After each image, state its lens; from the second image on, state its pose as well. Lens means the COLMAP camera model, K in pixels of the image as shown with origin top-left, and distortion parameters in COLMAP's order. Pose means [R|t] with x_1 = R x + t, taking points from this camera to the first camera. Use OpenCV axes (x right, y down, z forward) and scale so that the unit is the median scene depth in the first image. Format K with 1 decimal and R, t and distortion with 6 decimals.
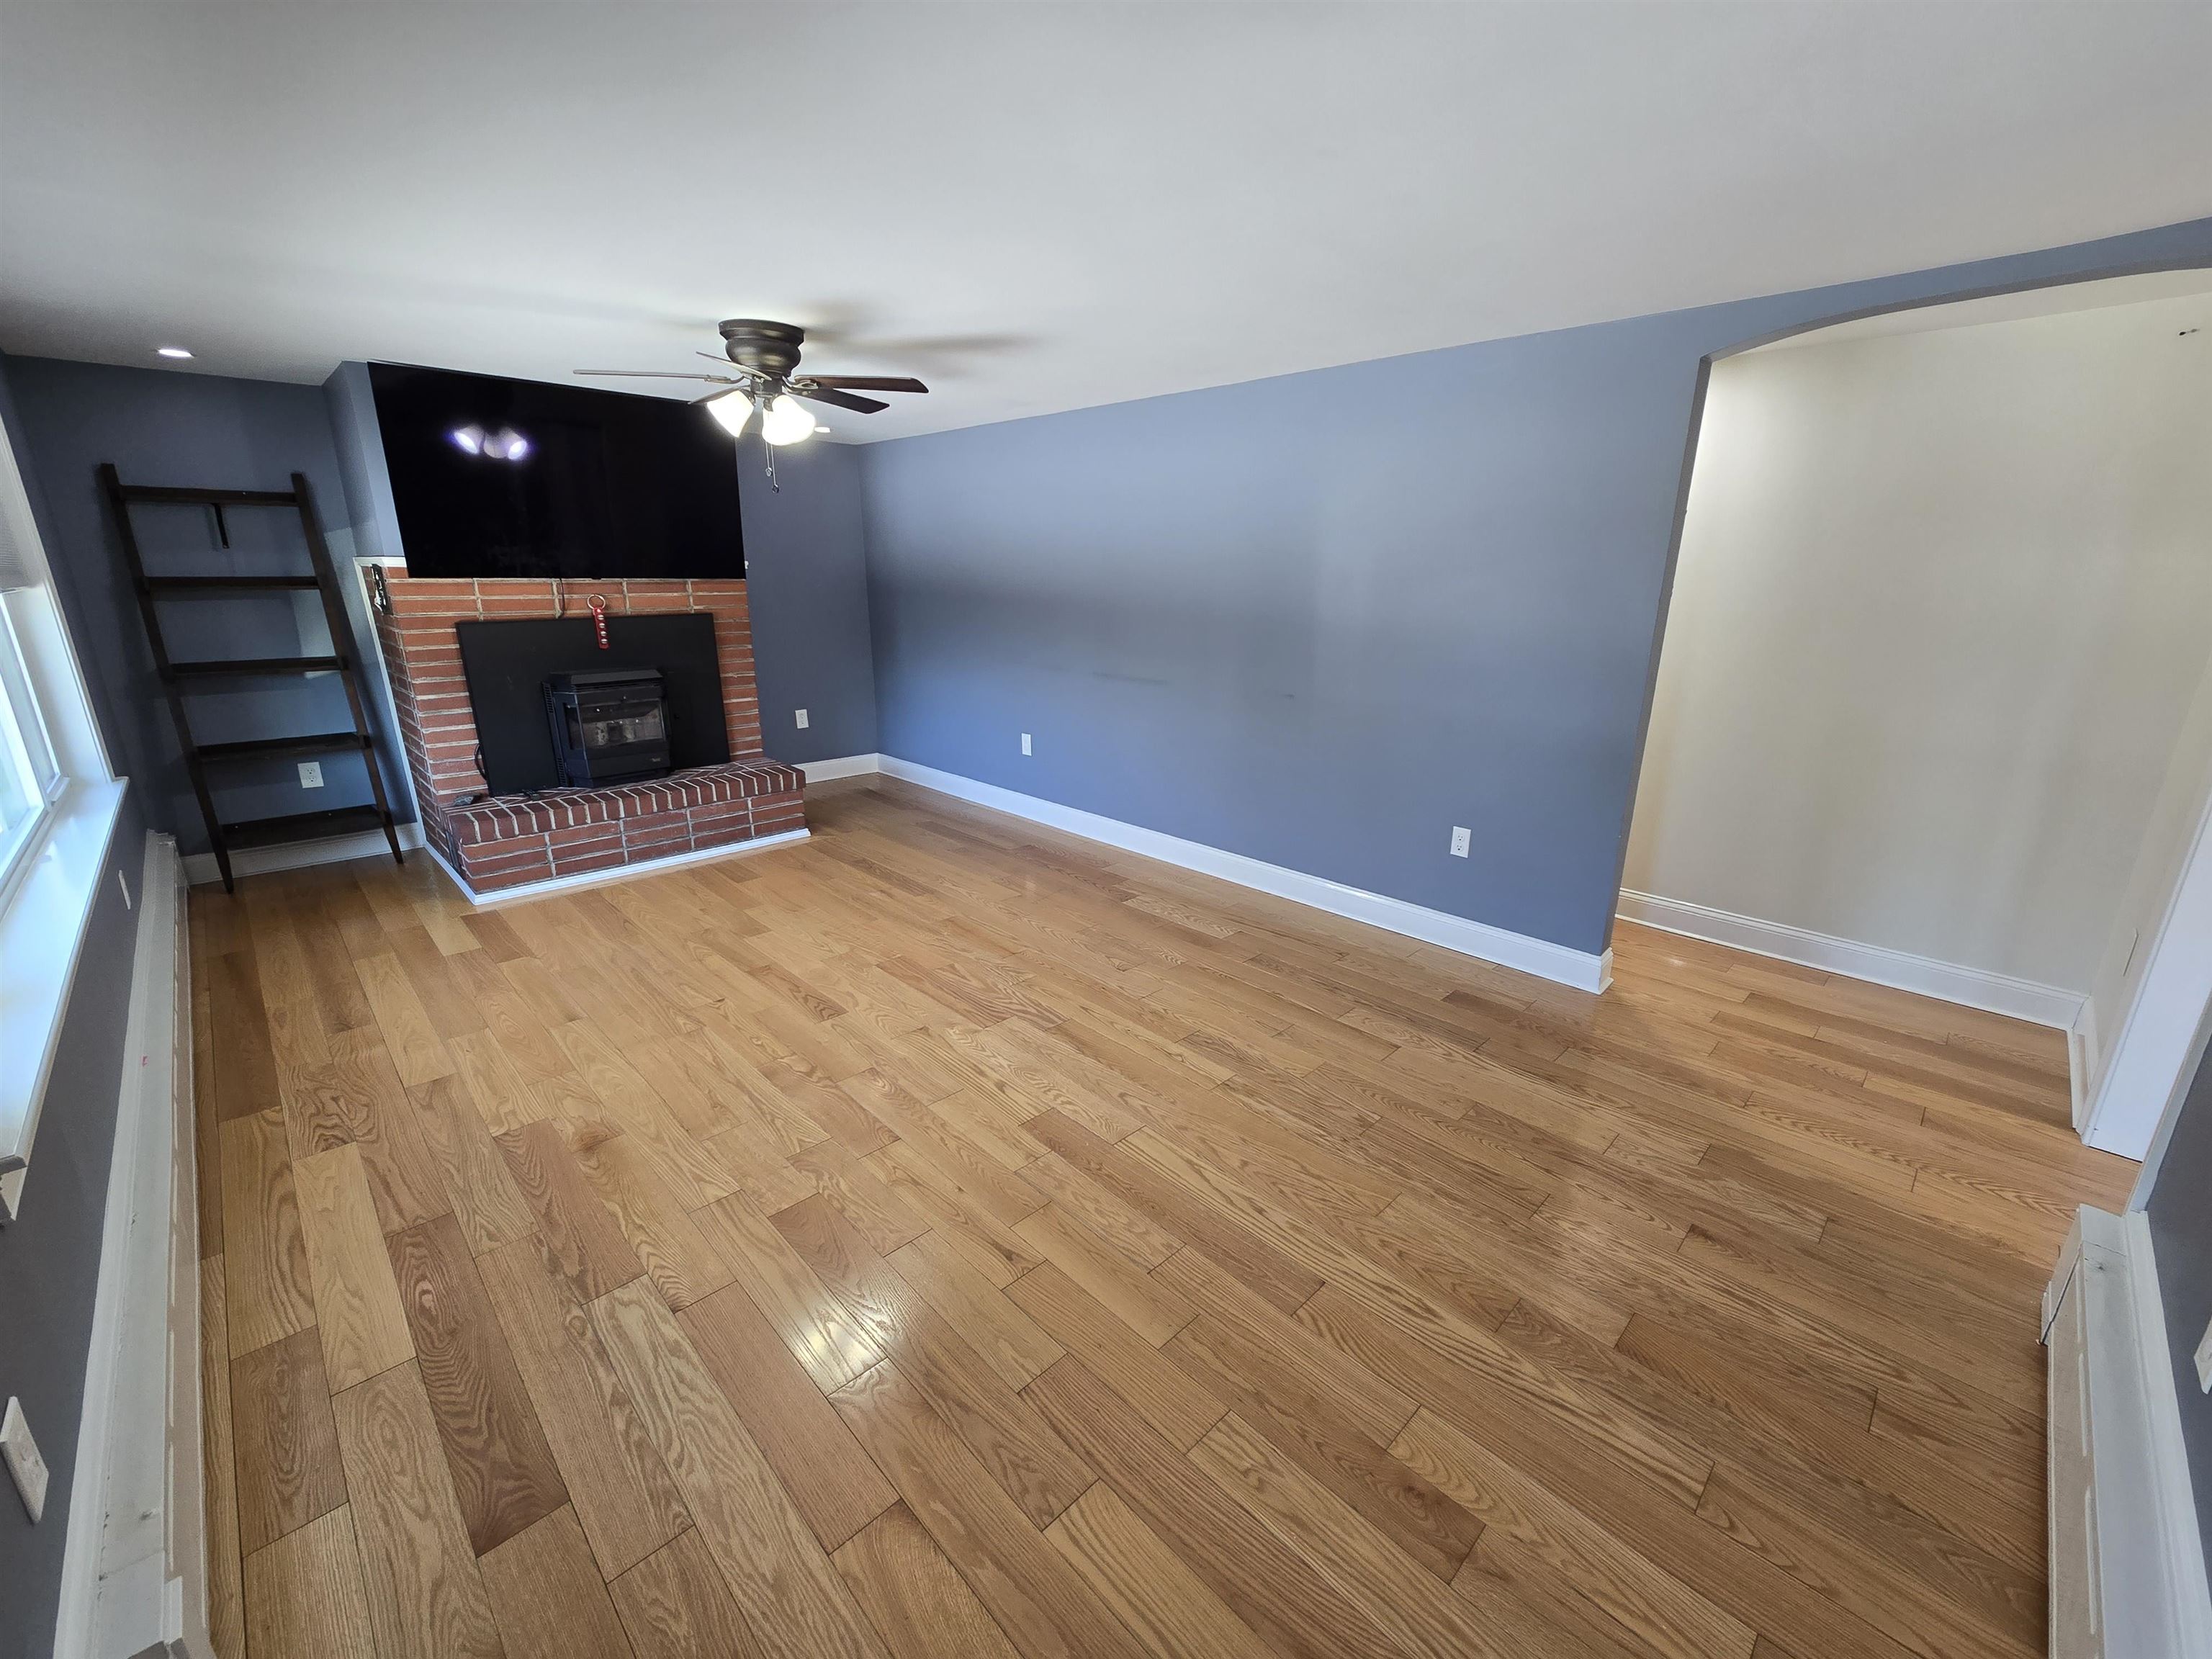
lens RADIAL K [[900.3, 0, 1125.1], [0, 900.3, 828.1], [0, 0, 1]] dist [-0.000750, -0.000119]
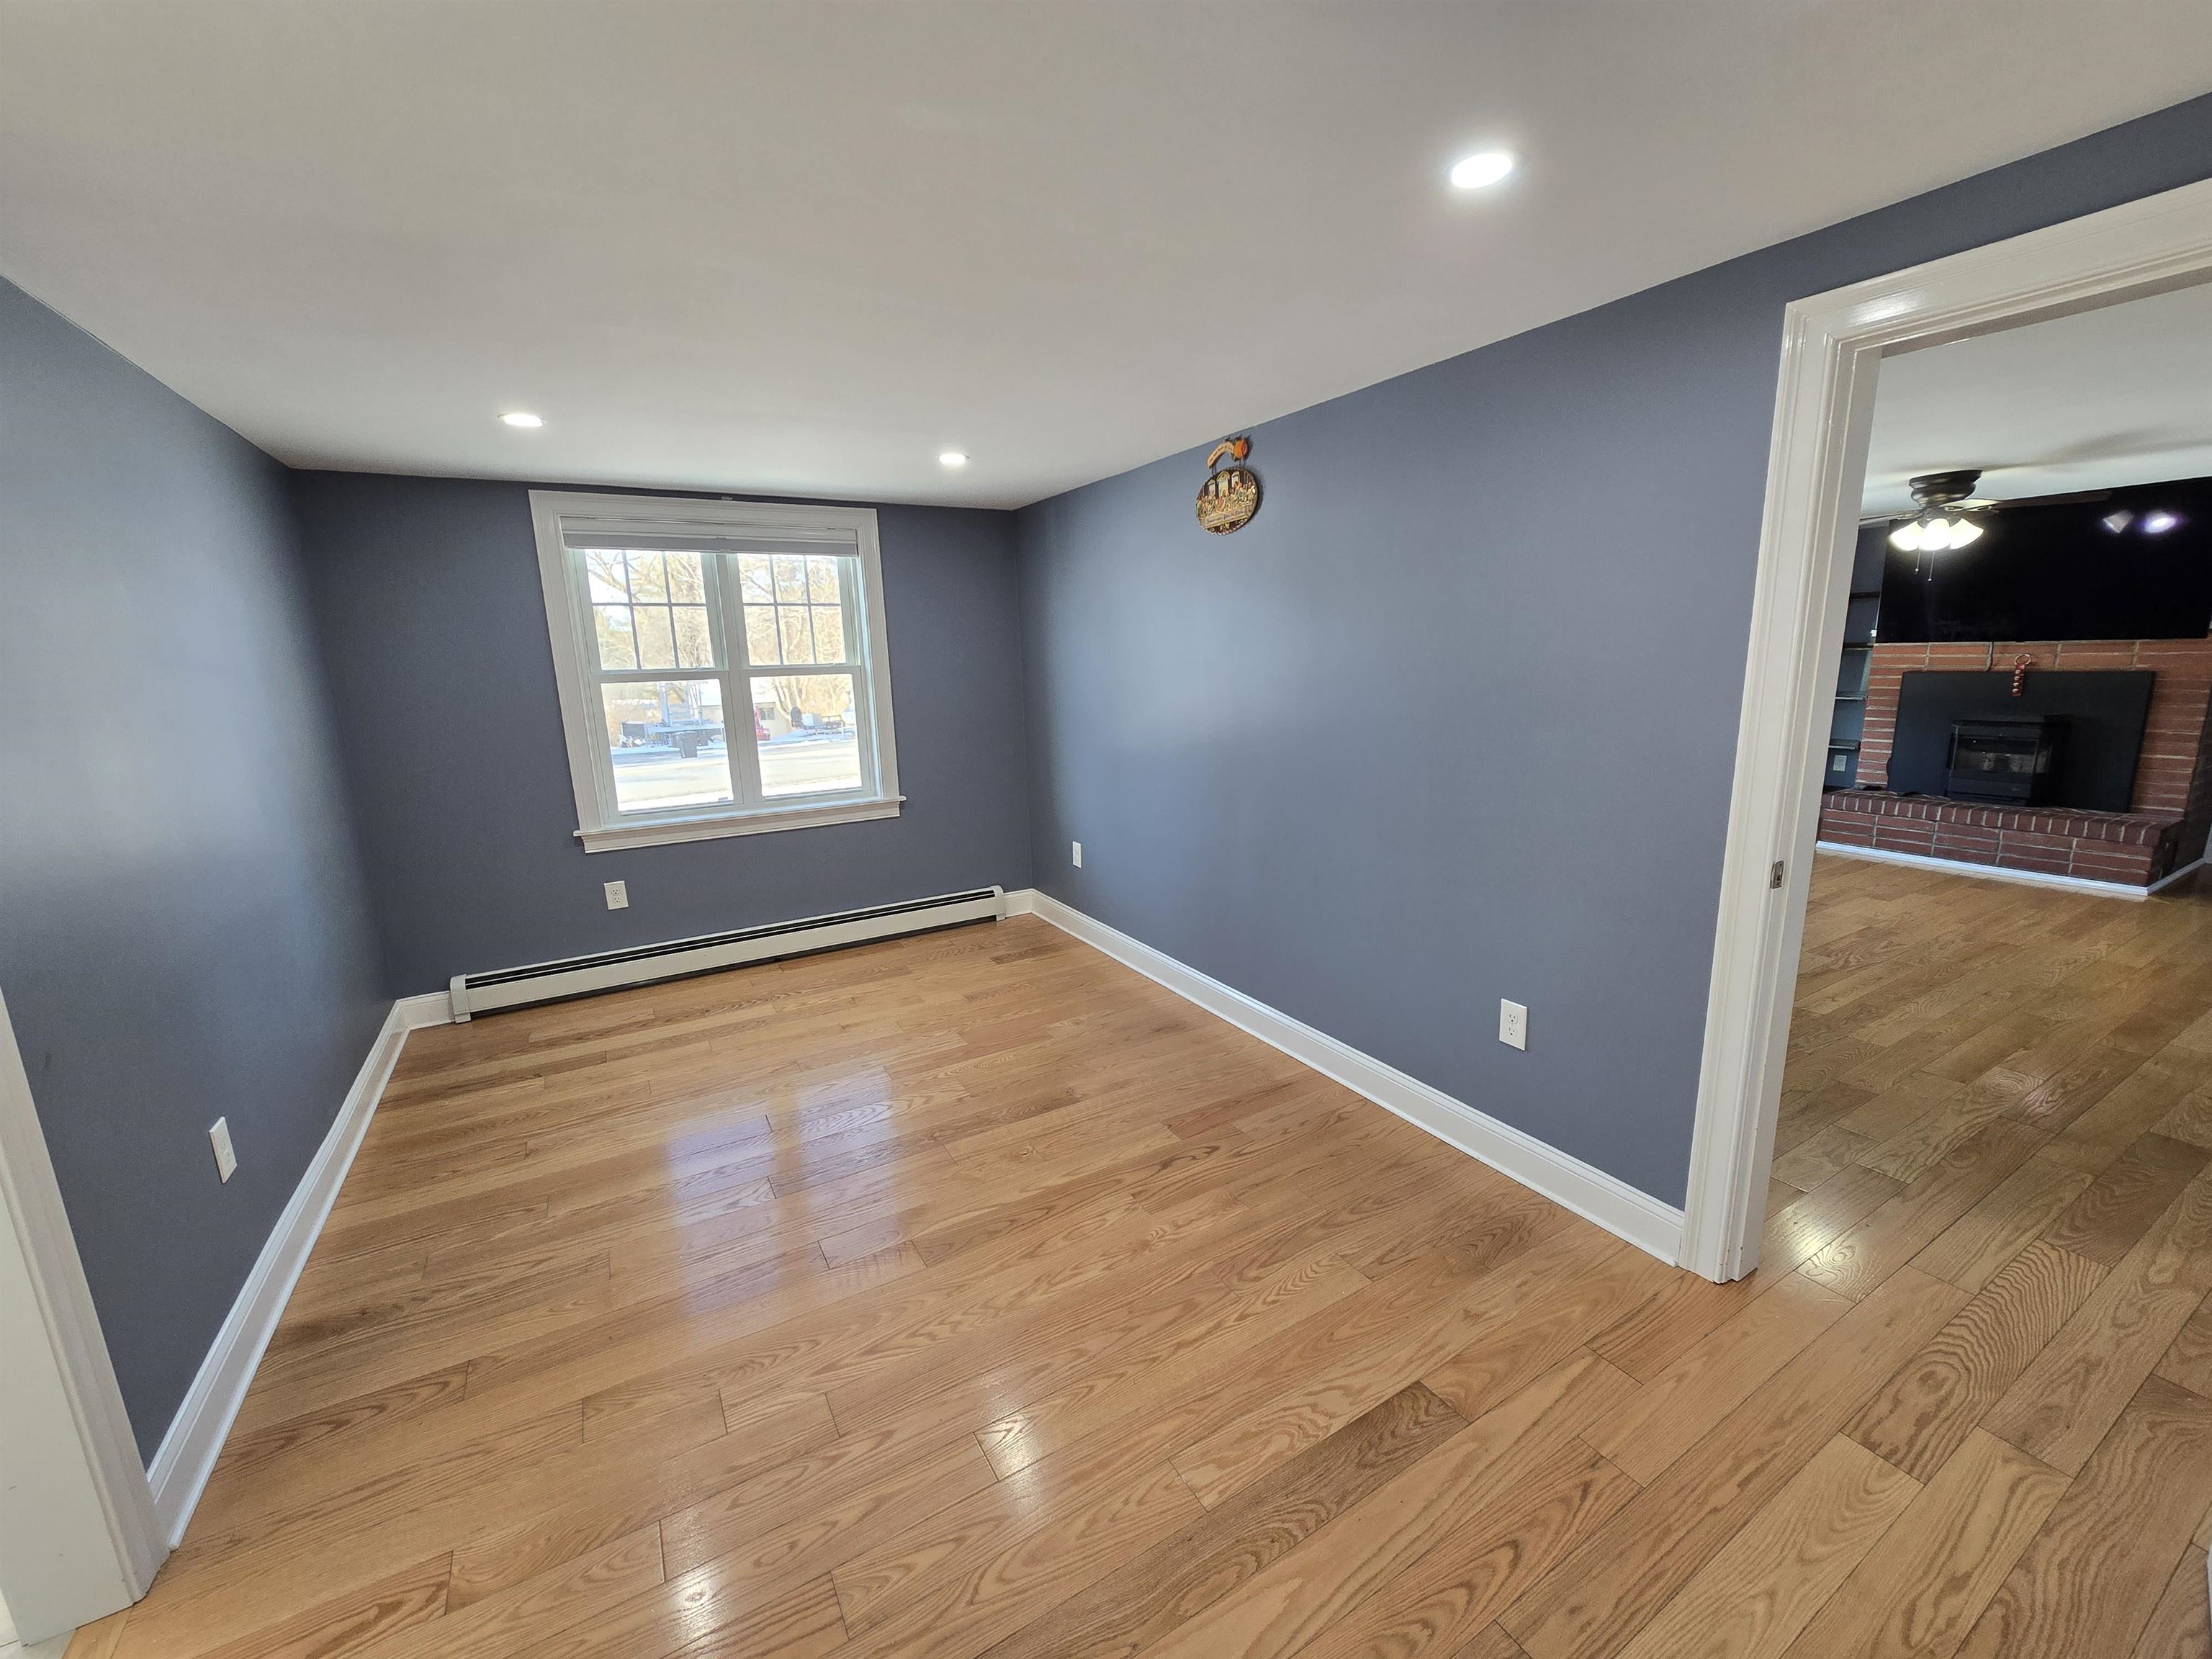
lens RADIAL K [[892.0, 0, 1106.0], [0, 892.0, 829.5], [0, 0, 1]] dist [-0.045264, 0.015695]
pose [[-0.267229, 0.190343, -0.944647, 1.002750], [-0.240631, 0.936061, 0.256685, -0.033656], [0.933105, 0.295905, -0.204340, 0.132855]]
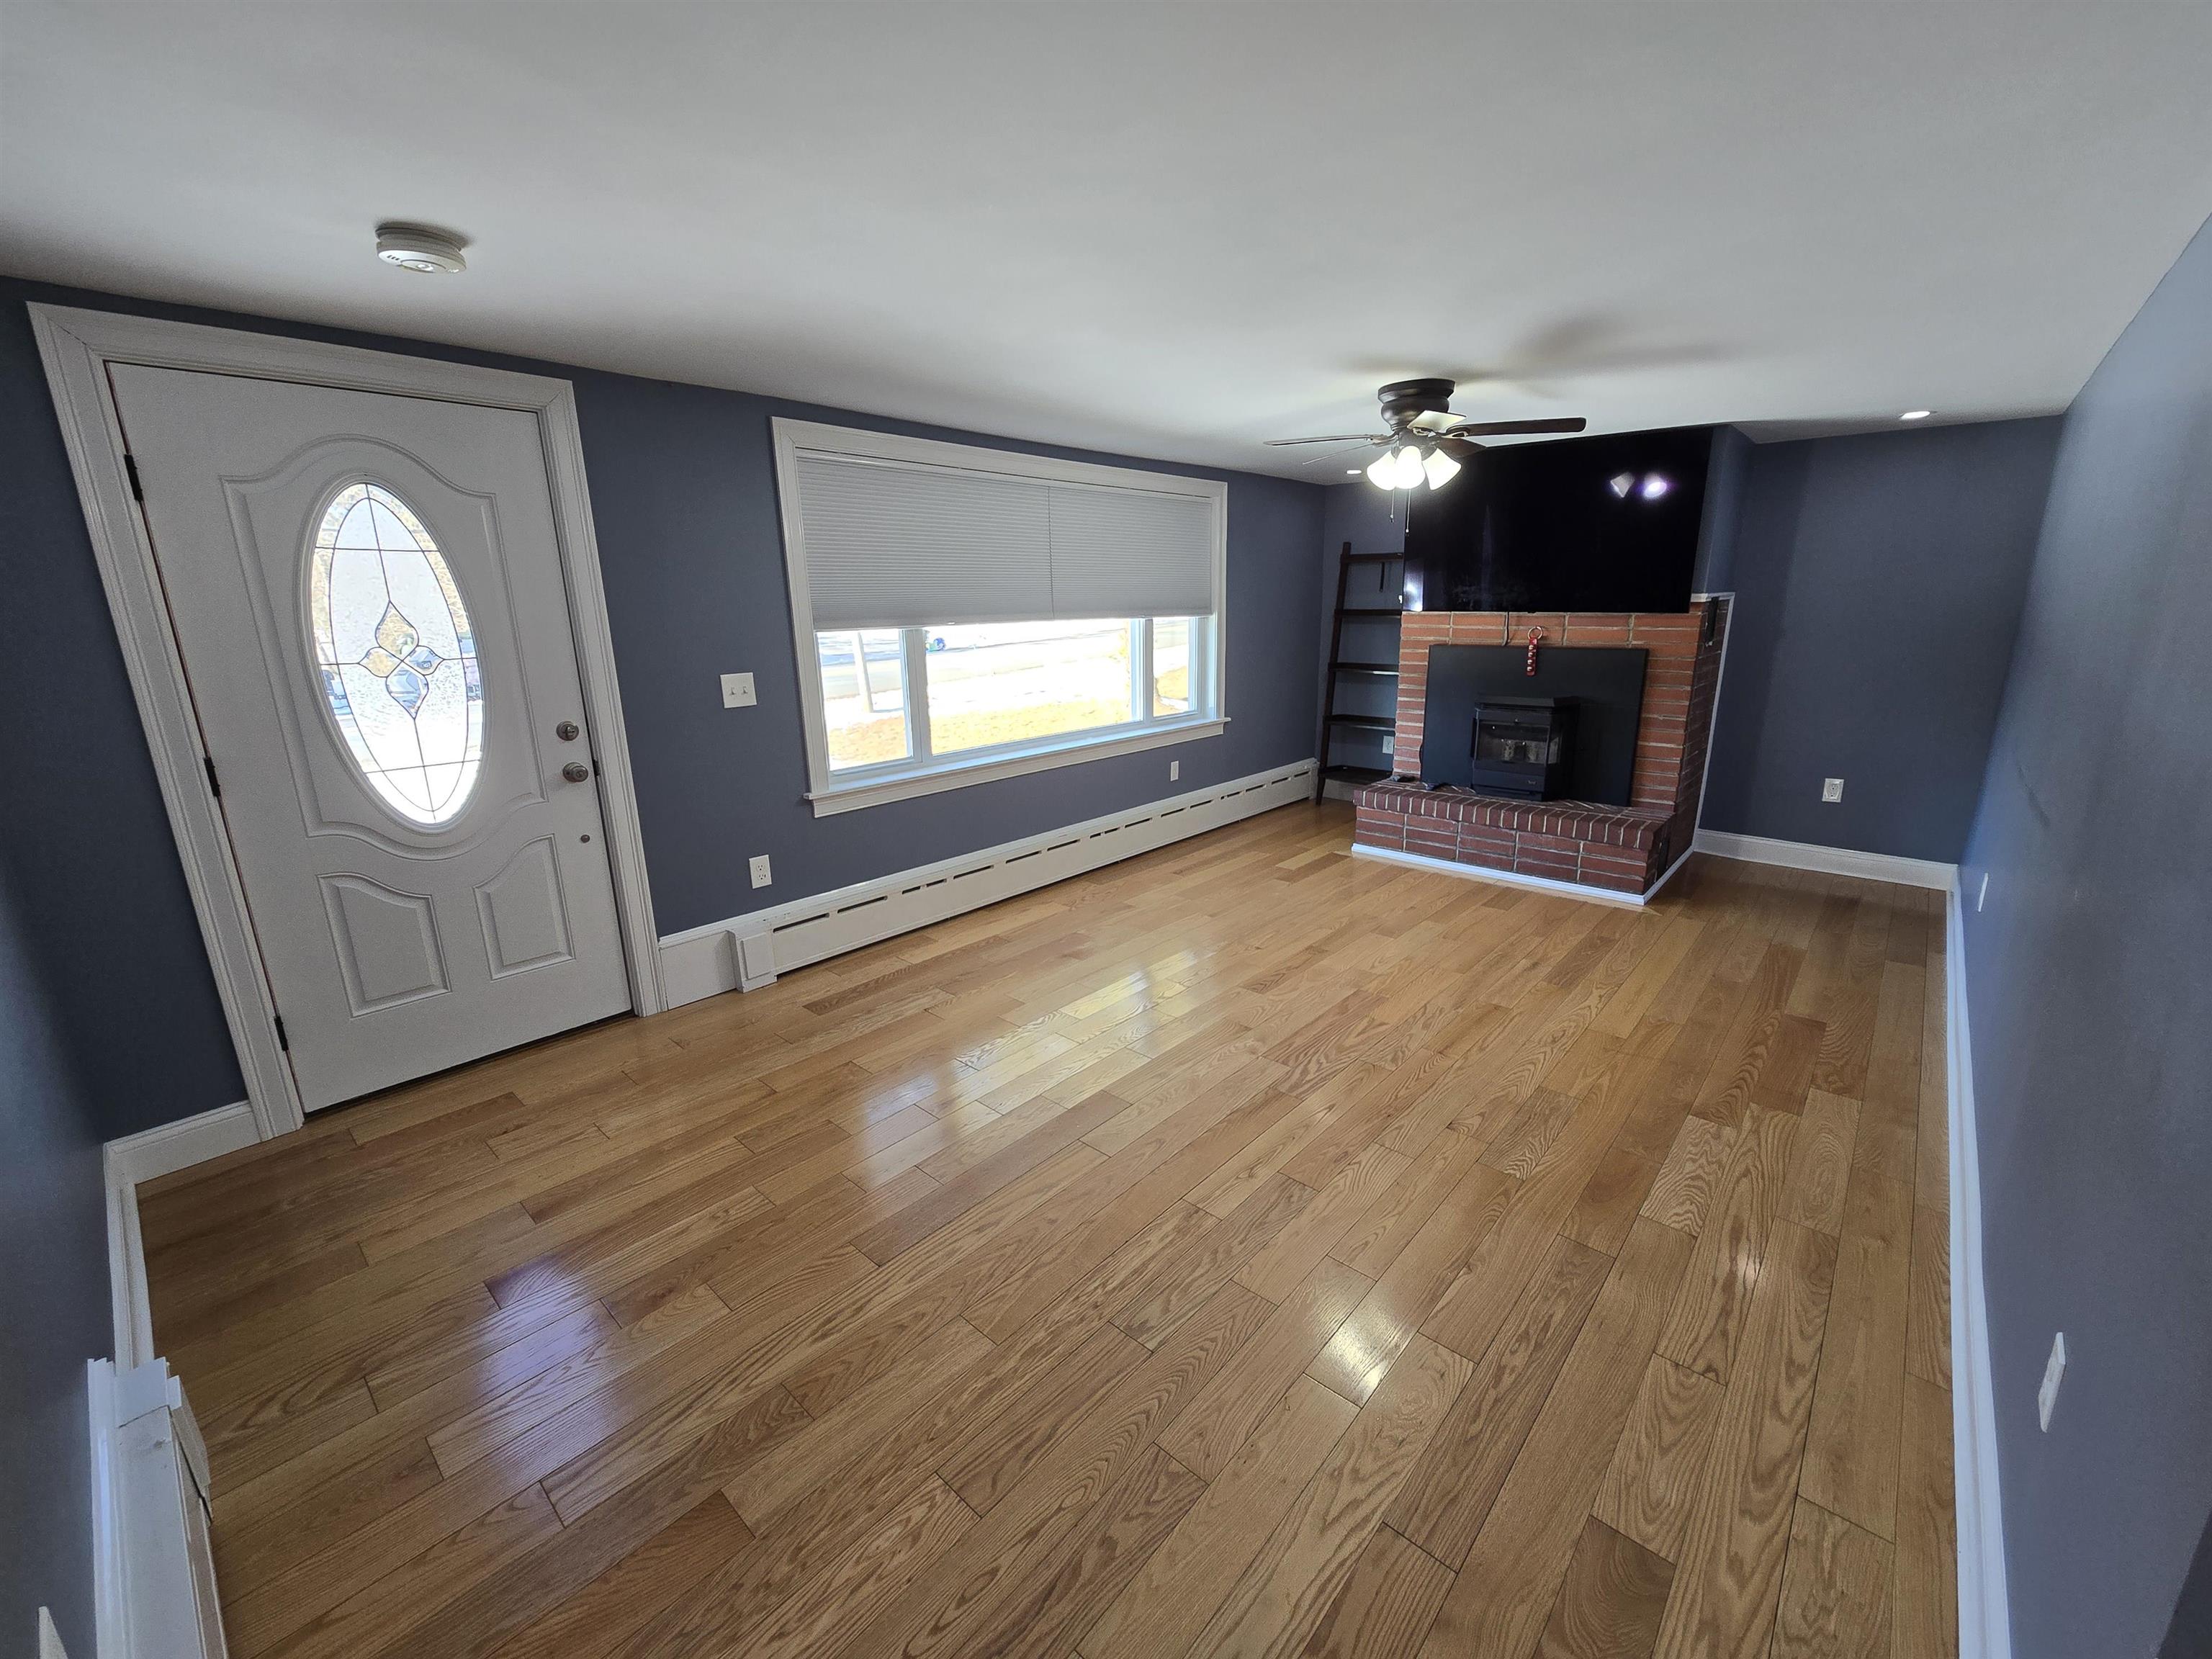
lens RADIAL K [[900.3, 0, 1125.1], [0, 900.3, 828.1], [0, 0, 1]] dist [-0.000750, -0.000119]
pose [[0.065140, 0.239278, -0.968764, 0.536591], [-0.266524, 0.939729, 0.214185, -0.138719], [0.961625, 0.244247, 0.124987, 0.470416]]
